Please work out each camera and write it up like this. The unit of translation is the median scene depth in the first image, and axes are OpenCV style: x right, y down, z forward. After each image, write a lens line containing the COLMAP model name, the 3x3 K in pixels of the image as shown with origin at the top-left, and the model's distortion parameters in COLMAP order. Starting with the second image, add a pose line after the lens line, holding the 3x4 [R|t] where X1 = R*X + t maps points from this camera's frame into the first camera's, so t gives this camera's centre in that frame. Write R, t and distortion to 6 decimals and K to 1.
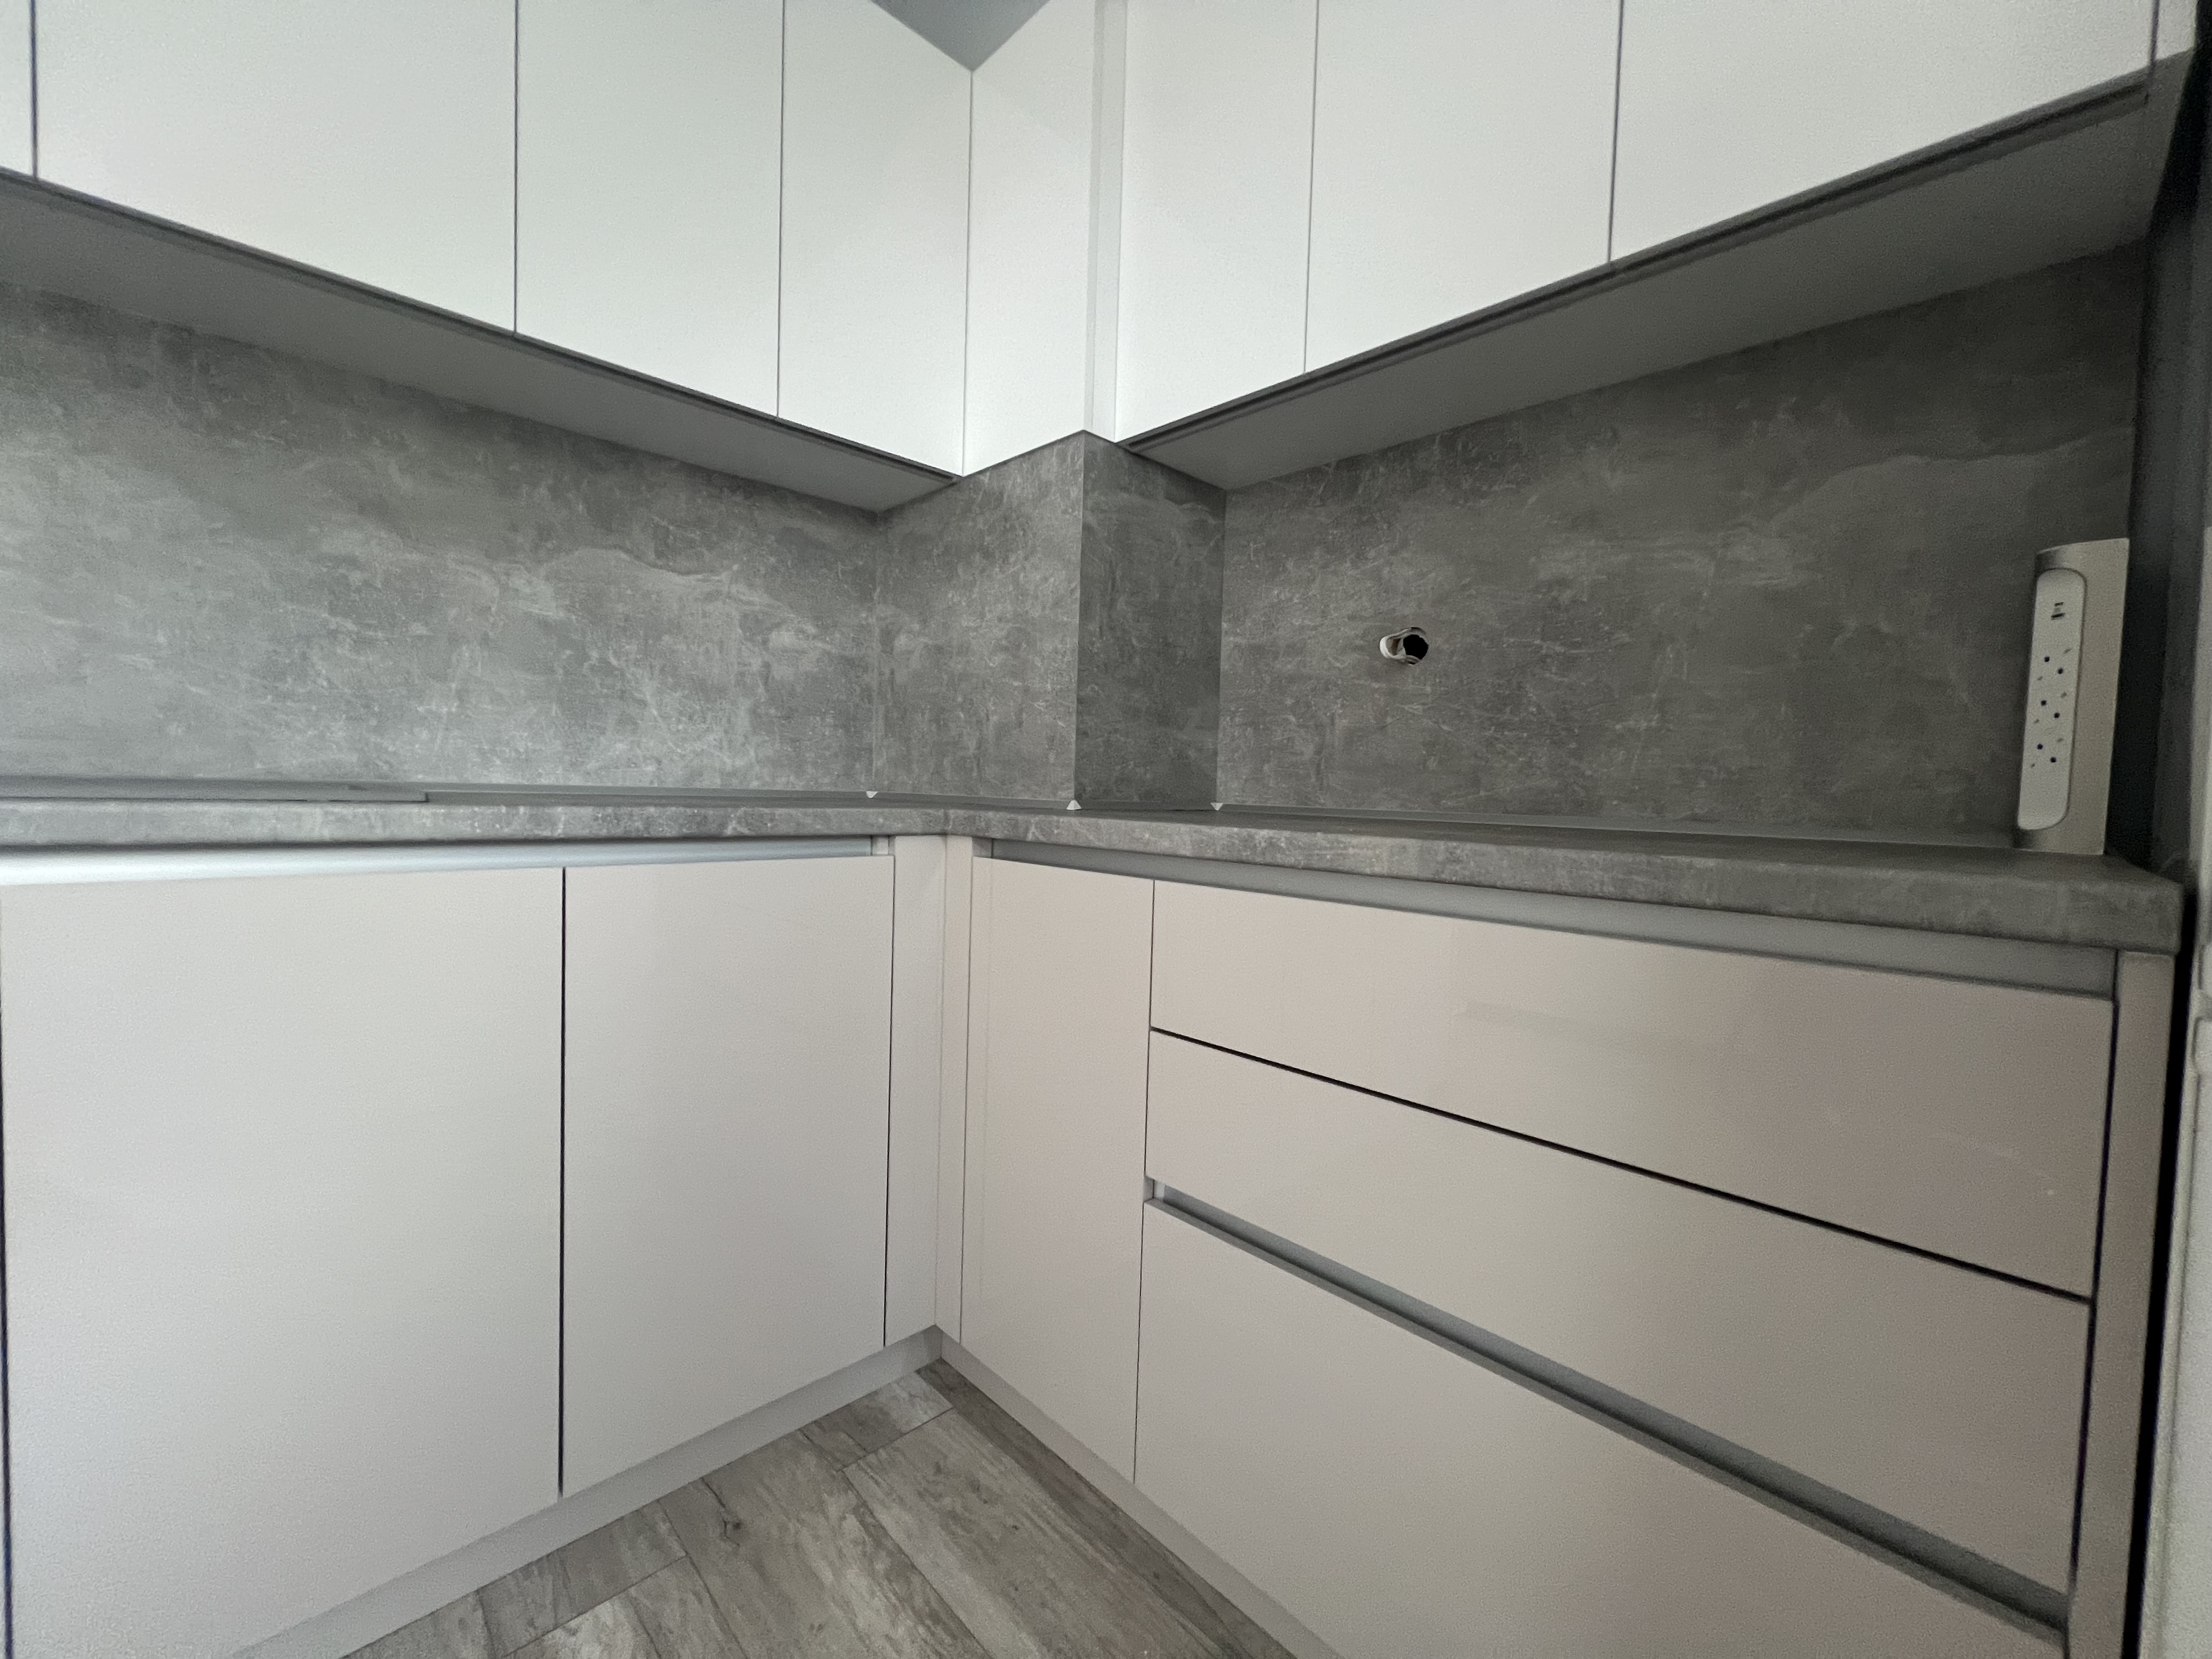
lens RADIAL K [[881.2, 0, 1101.0], [0, 881.2, 823.9], [0, 0, 1]] dist [-0.002682, 0.000500]
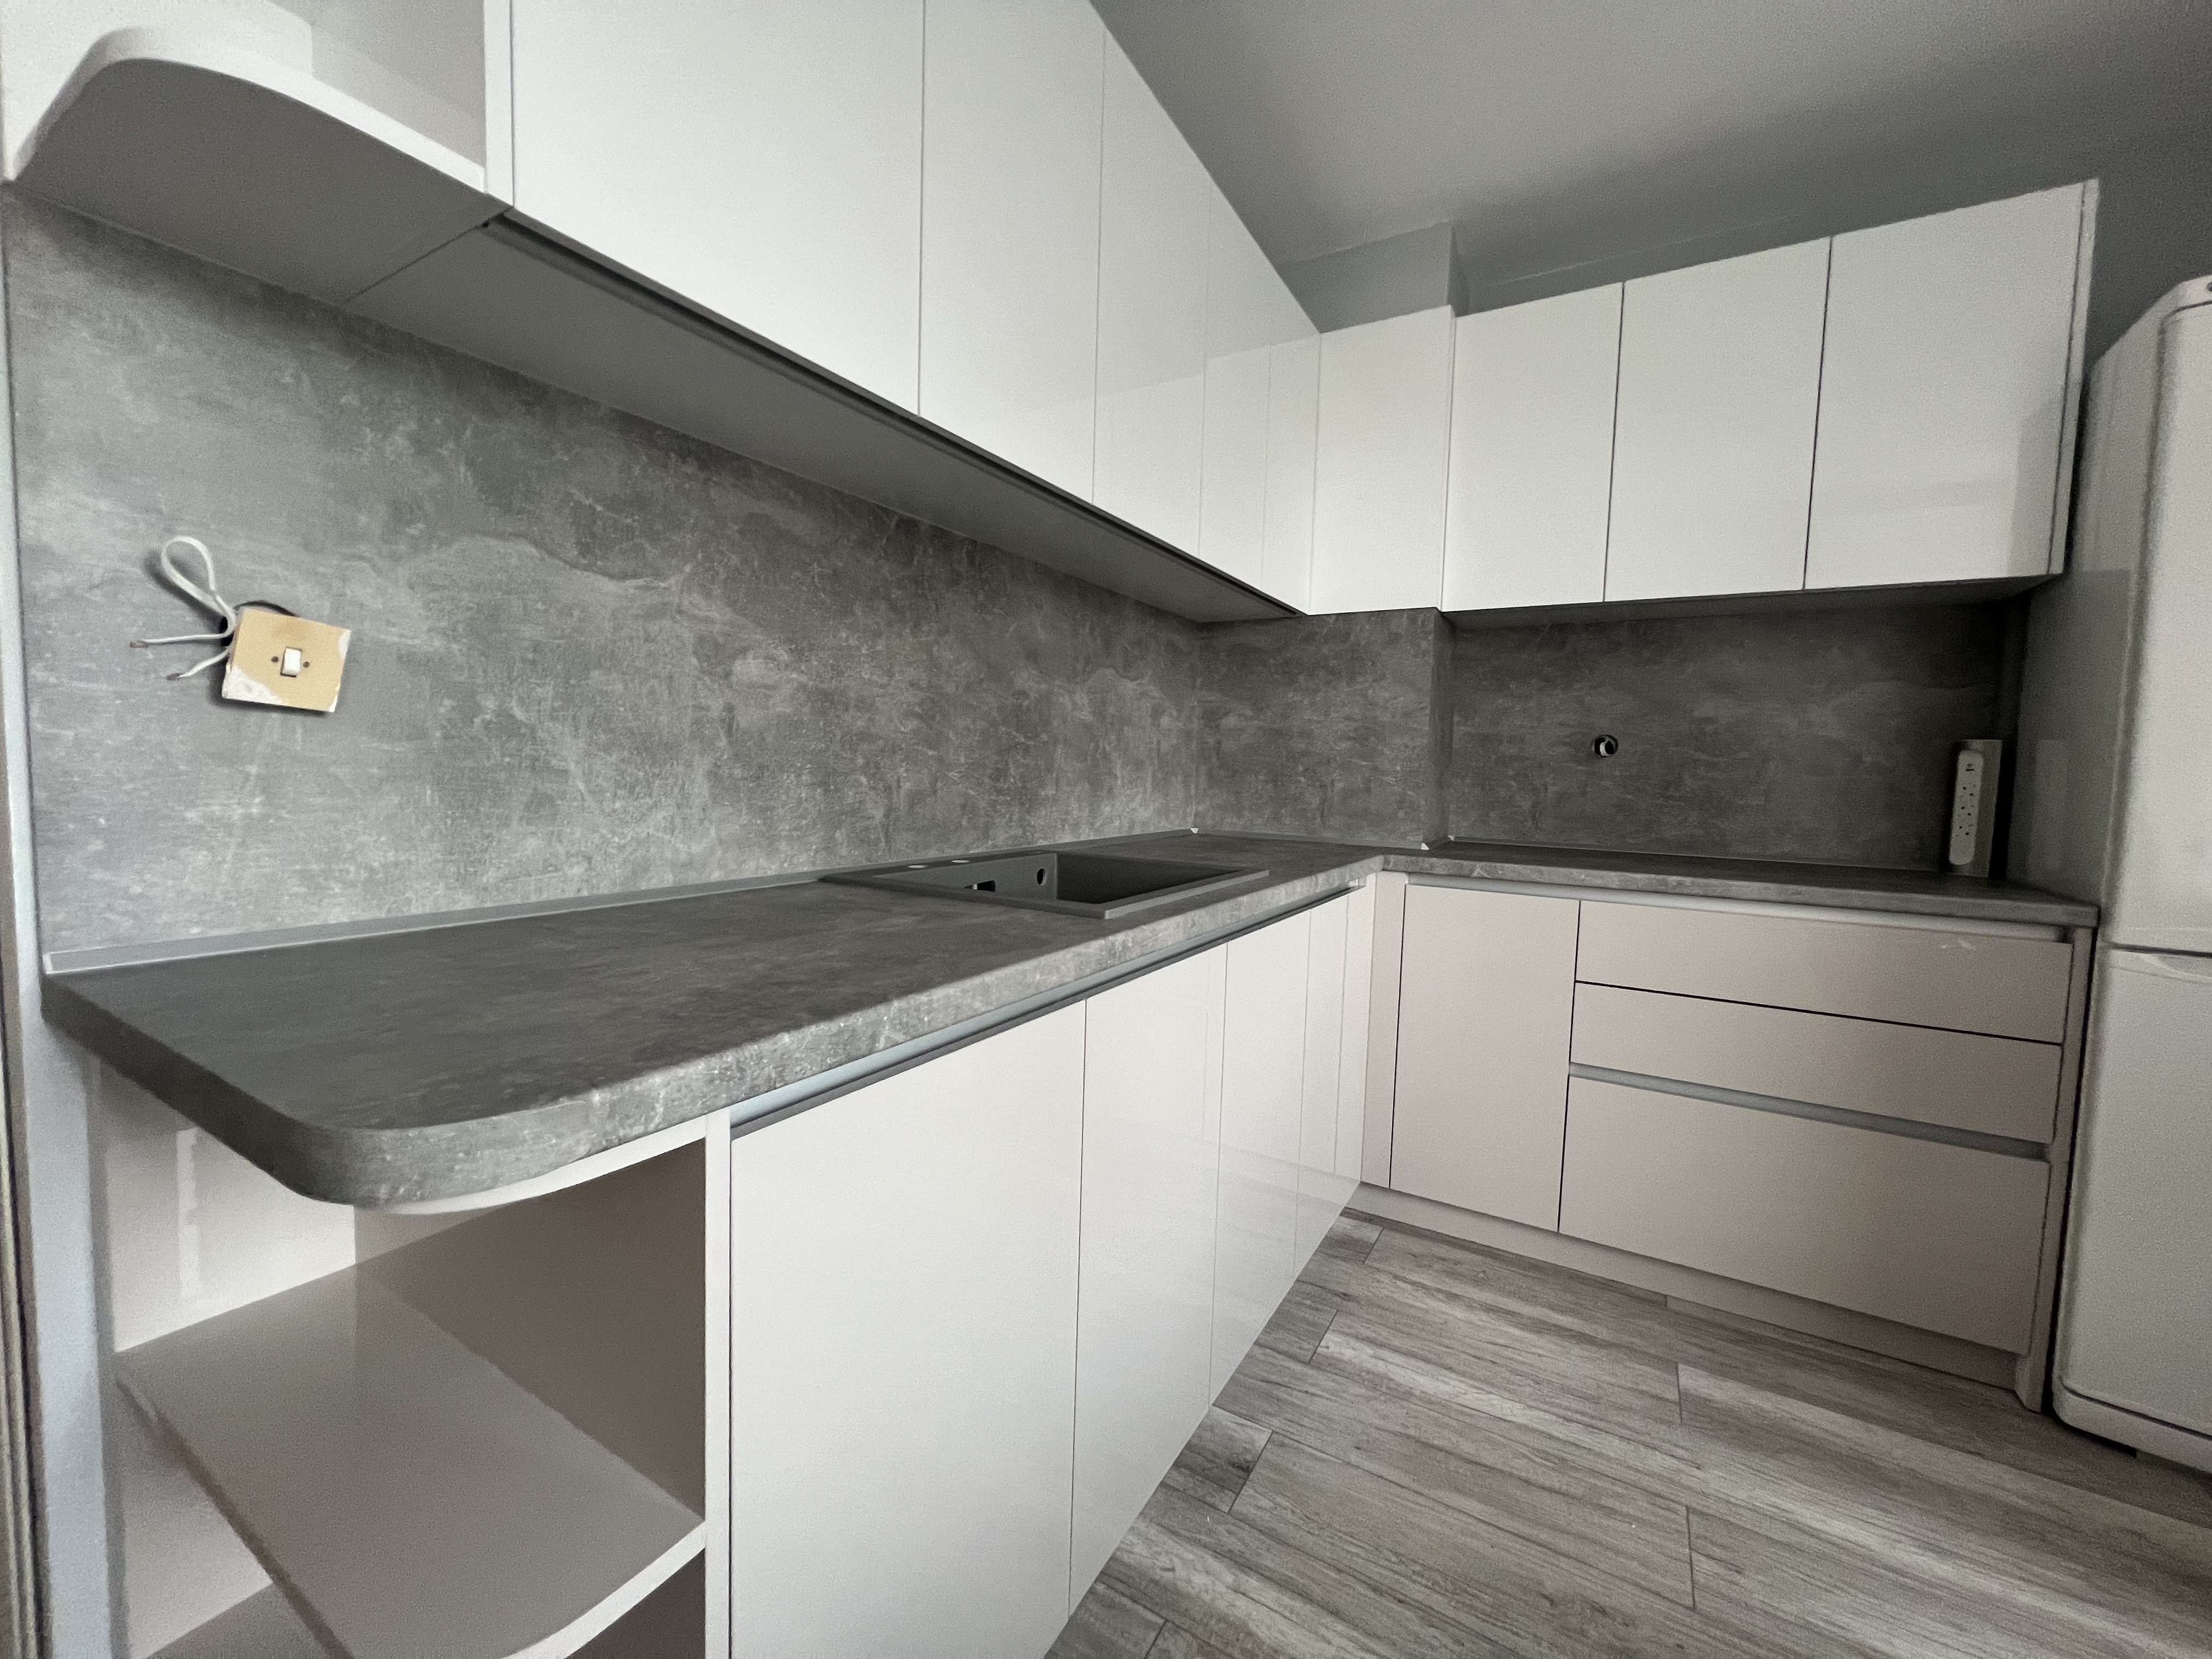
lens RADIAL K [[881.2, 0, 1100.4], [0, 881.2, 824.6], [0, 0, 1]] dist [-0.002682, 0.000500]
pose [[0.965836, -0.021000, 0.258302, -1.077227], [0.011852, 0.999248, 0.036923, -0.135841], [-0.258884, -0.032600, 0.965358, -0.391482]]
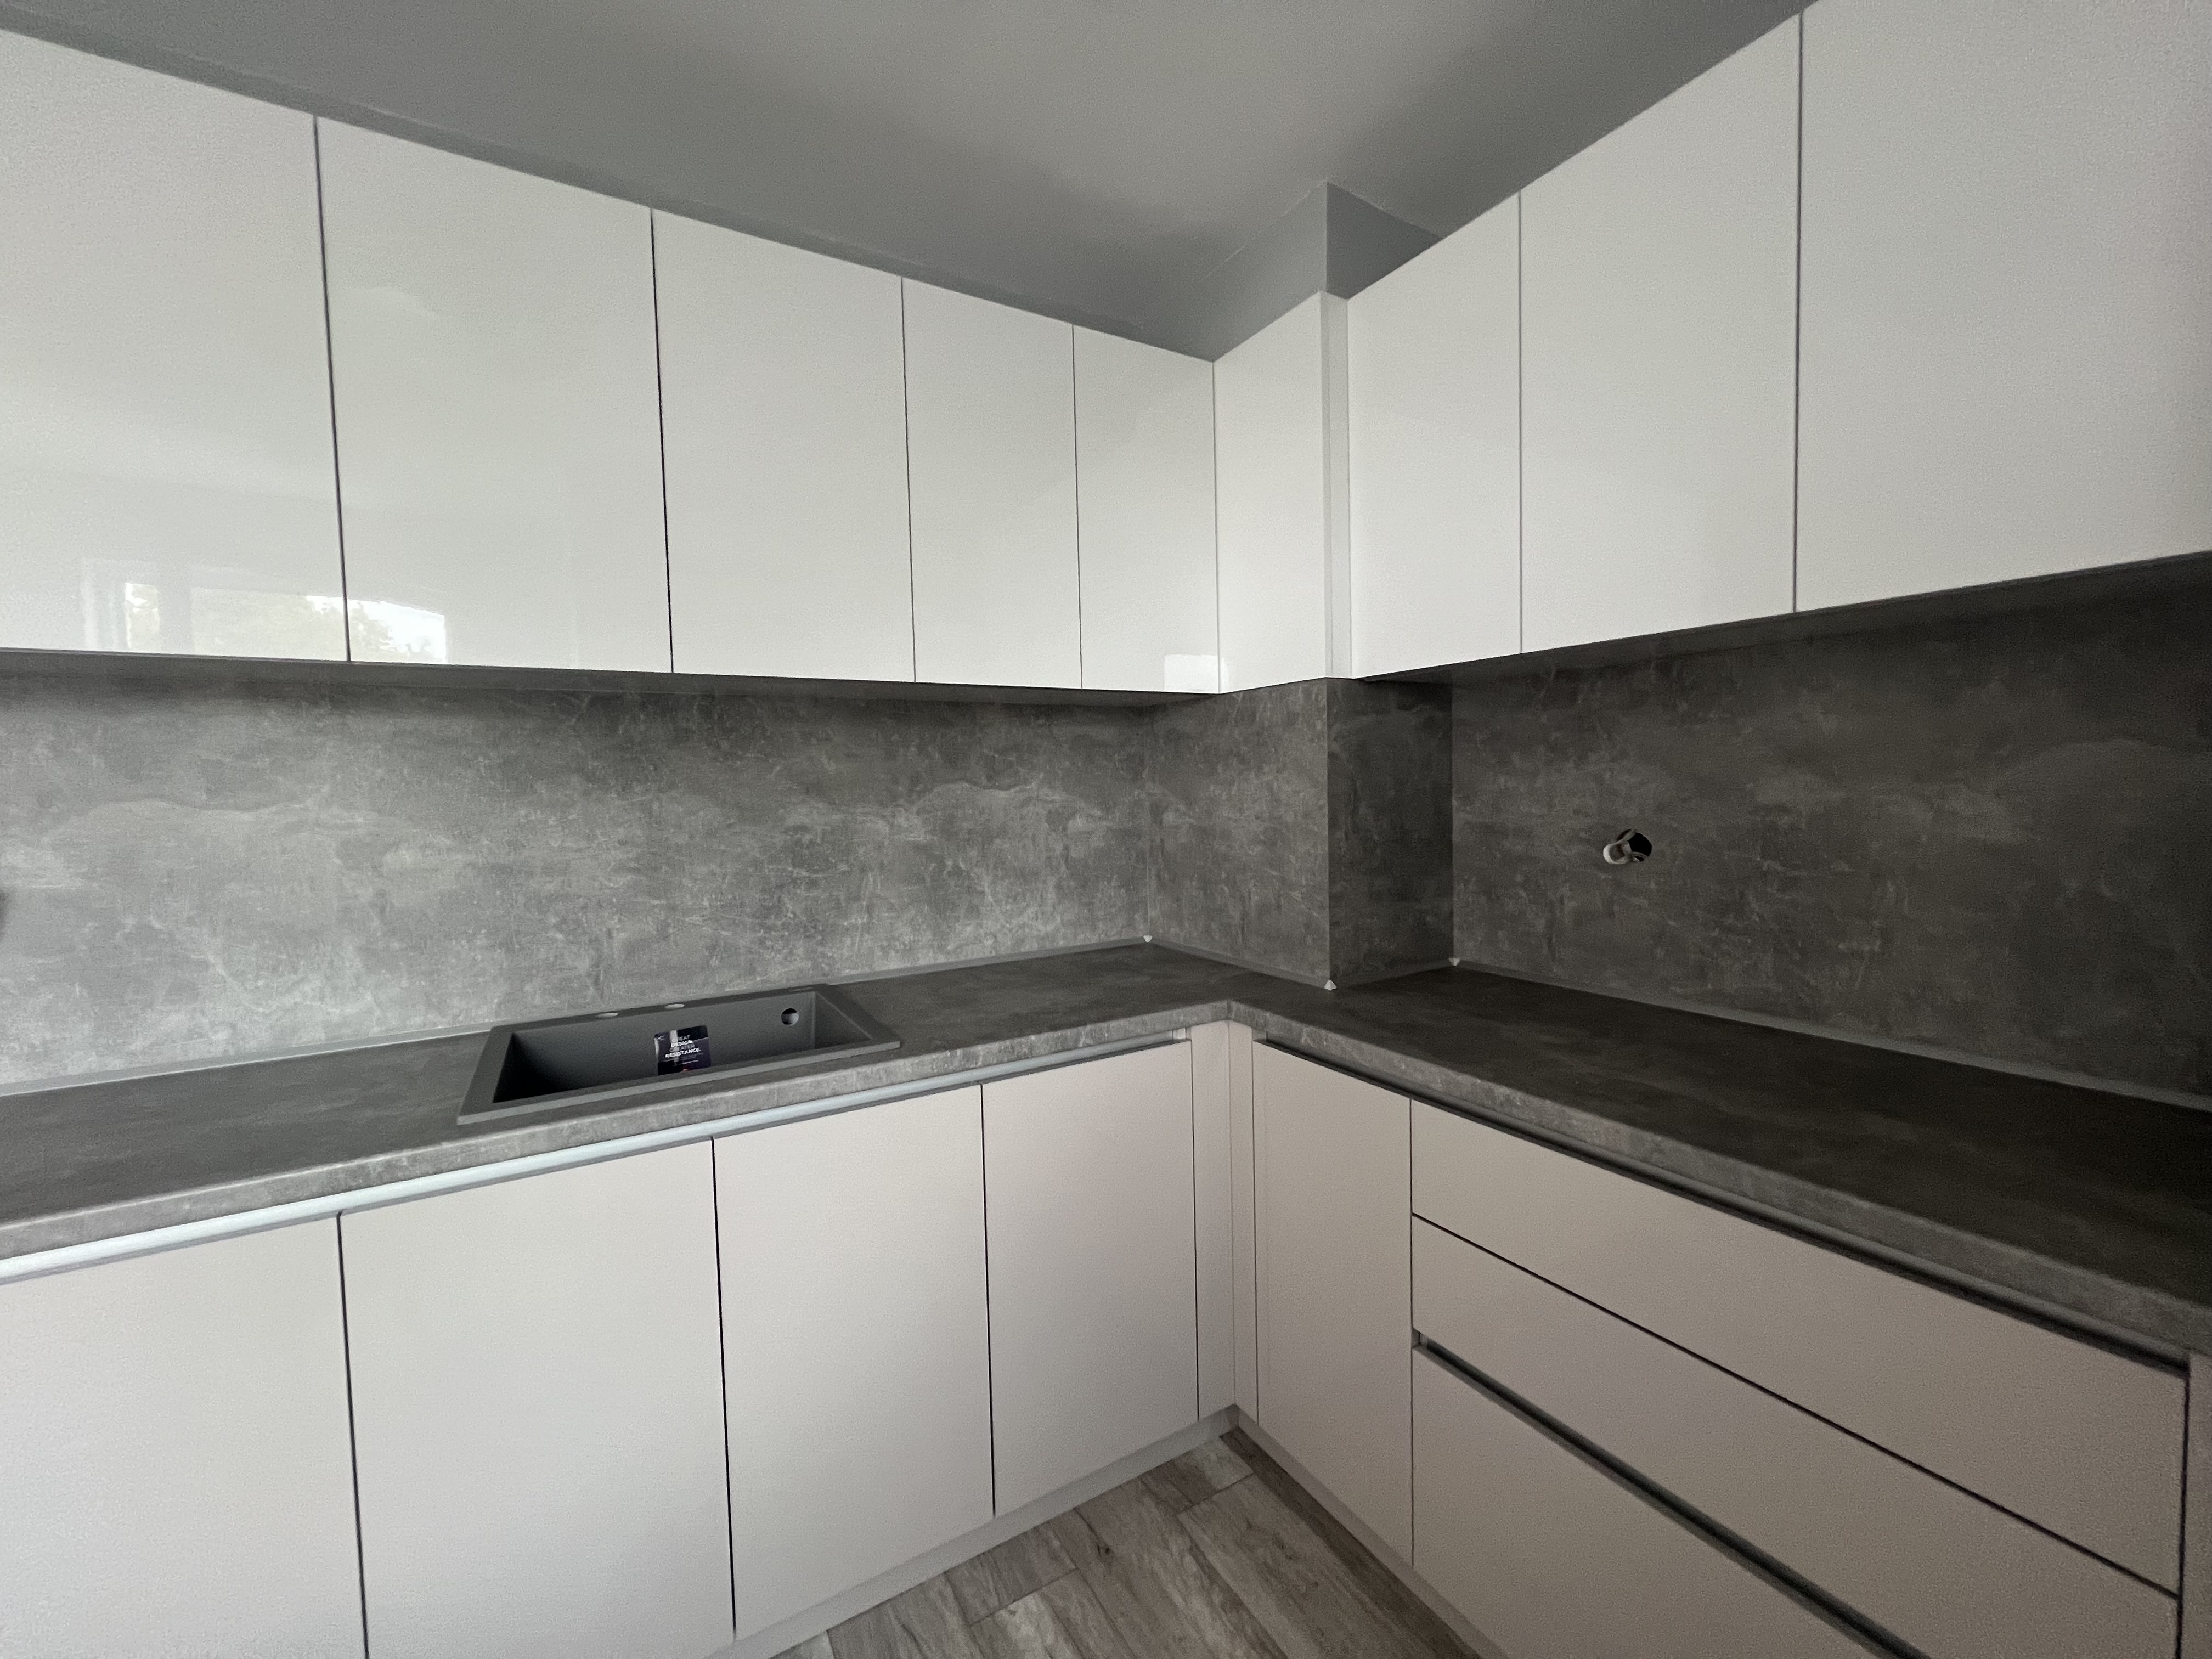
lens RADIAL K [[881.2, 0, 1103.6], [0, 881.2, 824.9], [0, 0, 1]] dist [-0.002682, 0.000500]
pose [[0.971125, -0.041808, -0.234880, -0.043120], [0.043539, 0.999049, 0.002186, -0.279345], [0.234566, -0.012349, 0.972022, -0.266527]]
